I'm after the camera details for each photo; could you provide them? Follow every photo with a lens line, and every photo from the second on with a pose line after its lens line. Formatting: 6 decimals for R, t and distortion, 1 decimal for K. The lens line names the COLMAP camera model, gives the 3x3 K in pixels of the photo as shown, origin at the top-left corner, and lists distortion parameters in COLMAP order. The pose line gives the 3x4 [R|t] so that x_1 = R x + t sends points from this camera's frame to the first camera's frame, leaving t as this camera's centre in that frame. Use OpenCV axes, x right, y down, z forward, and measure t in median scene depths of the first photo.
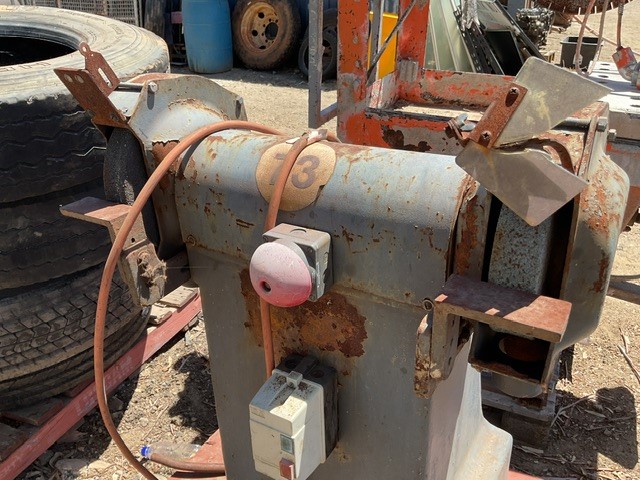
lens RADIAL K [[531.4, 0, 318.6], [0, 531.4, 237.1], [0, 0, 1]] dist [0.074379, -0.137528]
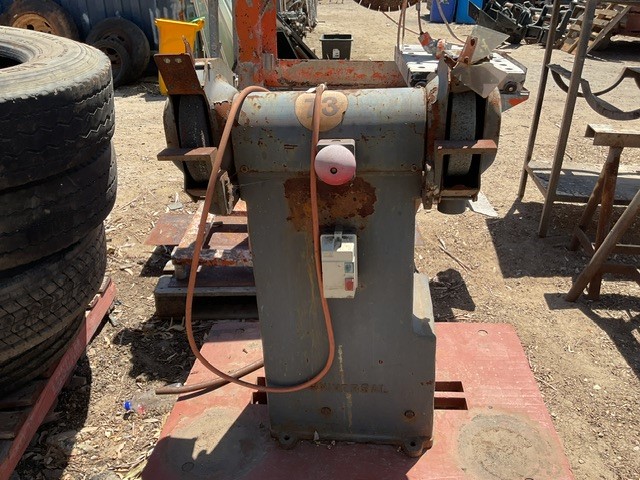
lens RADIAL K [[531.4, 0, 319.1], [0, 531.4, 242.2], [0, 0, 1]] dist [0.074379, -0.137528]
pose [[0.902210, -0.192601, 0.385904, -0.425156], [0.193108, 0.980447, 0.037862, 0.122751], [-0.385651, 0.040362, 0.921762, -0.282360]]
